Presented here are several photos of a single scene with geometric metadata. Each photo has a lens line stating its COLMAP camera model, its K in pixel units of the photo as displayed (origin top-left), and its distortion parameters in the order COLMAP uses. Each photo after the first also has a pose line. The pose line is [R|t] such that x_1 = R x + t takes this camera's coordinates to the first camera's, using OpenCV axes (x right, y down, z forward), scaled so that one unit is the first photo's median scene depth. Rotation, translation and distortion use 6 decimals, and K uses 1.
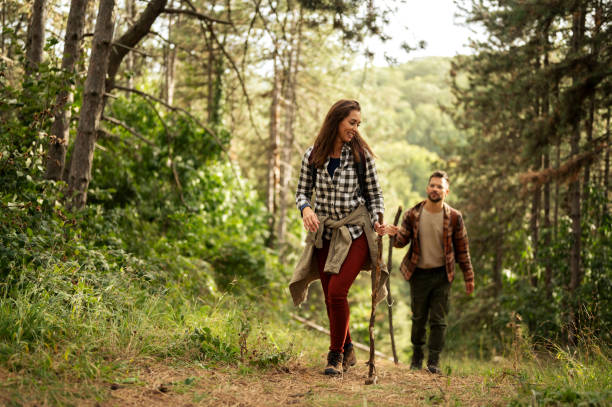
lens RADIAL K [[856.3, 0, 305.9], [0, 856.3, 198.7], [0, 0, 1]] dist [-0.024651, 0.047114]
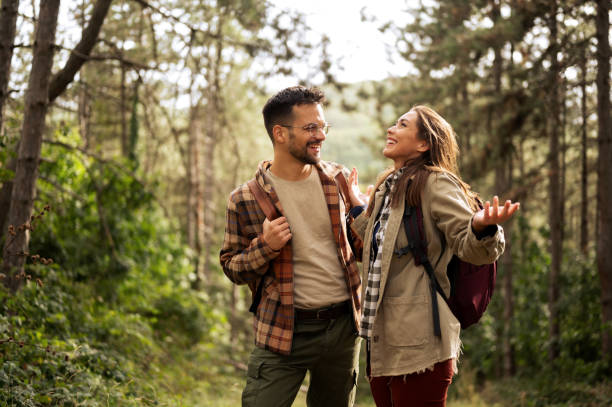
lens RADIAL K [[857.2, 0, 309.1], [0, 857.2, 200.5], [0, 0, 1]] dist [-0.010530, -0.043745]
pose [[0.992911, -0.042656, 0.110938, -0.021306], [0.045789, 0.998617, -0.025841, -0.016193], [-0.109682, 0.030737, 0.993491, 0.023296]]
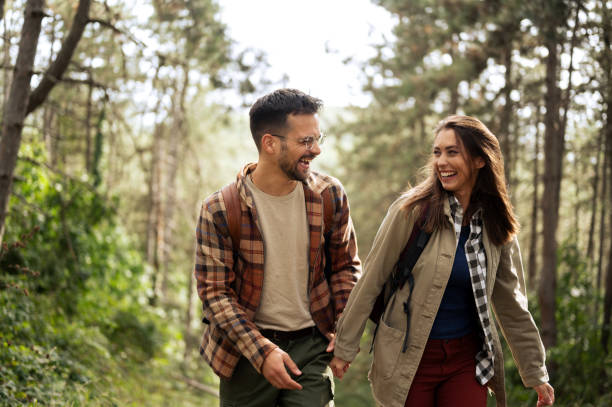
lens RADIAL K [[854.0, 0, 310.5], [0, 854.0, 201.7], [0, 0, 1]] dist [-0.006799, -0.000446]
pose [[0.987287, 0.003164, 0.158915, -0.022547], [0.004716, 0.998778, -0.049187, -0.017370], [-0.158877, 0.049311, 0.986066, -0.005355]]
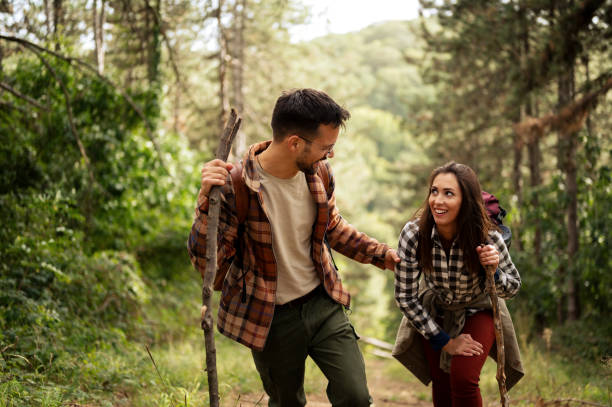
lens RADIAL K [[854.0, 0, 310.5], [0, 854.0, 201.7], [0, 0, 1]] dist [-0.006799, -0.000446]
pose [[0.997257, -0.060829, 0.042171, 0.013478], [0.059221, 0.997507, 0.038378, 0.002981], [-0.044401, -0.035775, 0.998373, 0.134258]]
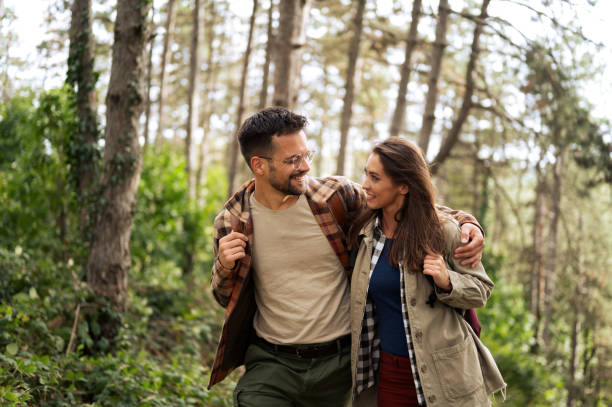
lens RADIAL K [[857.2, 0, 309.1], [0, 857.2, 200.5], [0, 0, 1]] dist [-0.010530, -0.043745]
pose [[0.958260, -0.000907, -0.285896, -0.007880], [-0.028531, 0.994700, -0.098786, -0.022143], [0.284471, 0.102820, 0.953155, -0.106295]]
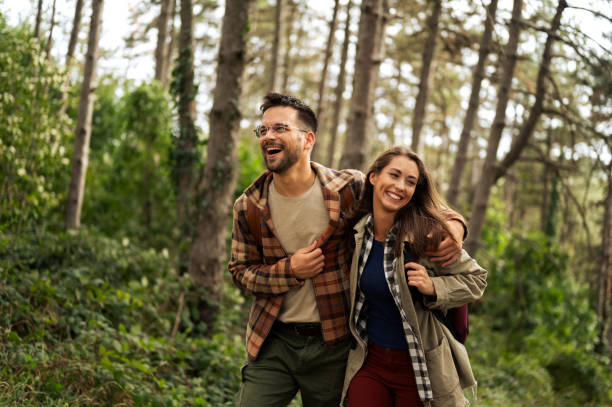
lens RADIAL K [[854.0, 0, 310.5], [0, 854.0, 201.7], [0, 0, 1]] dist [-0.006799, -0.000446]
pose [[0.932331, 0.033770, -0.360025, -0.000857], [-0.067047, 0.994510, -0.080343, -0.025003], [0.355336, 0.099045, 0.929477, -0.139607]]
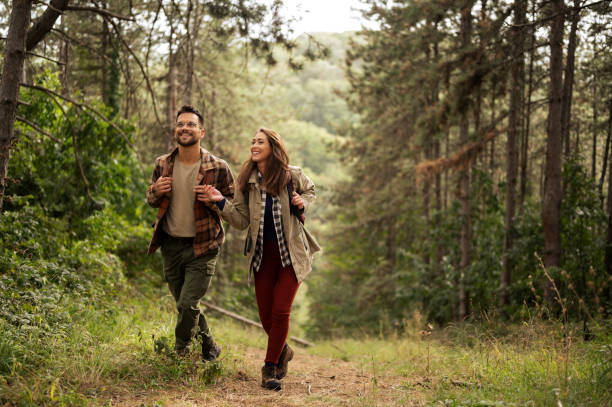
lens RADIAL K [[858.8, 0, 302.3], [0, 858.8, 206.1], [0, 0, 1]] dist [-0.023560, -0.031993]
pose [[0.992613, -0.020665, 0.119551, -0.009527], [0.016220, 0.999145, 0.038036, -0.012468], [-0.120235, -0.035816, 0.992099, -0.023225]]
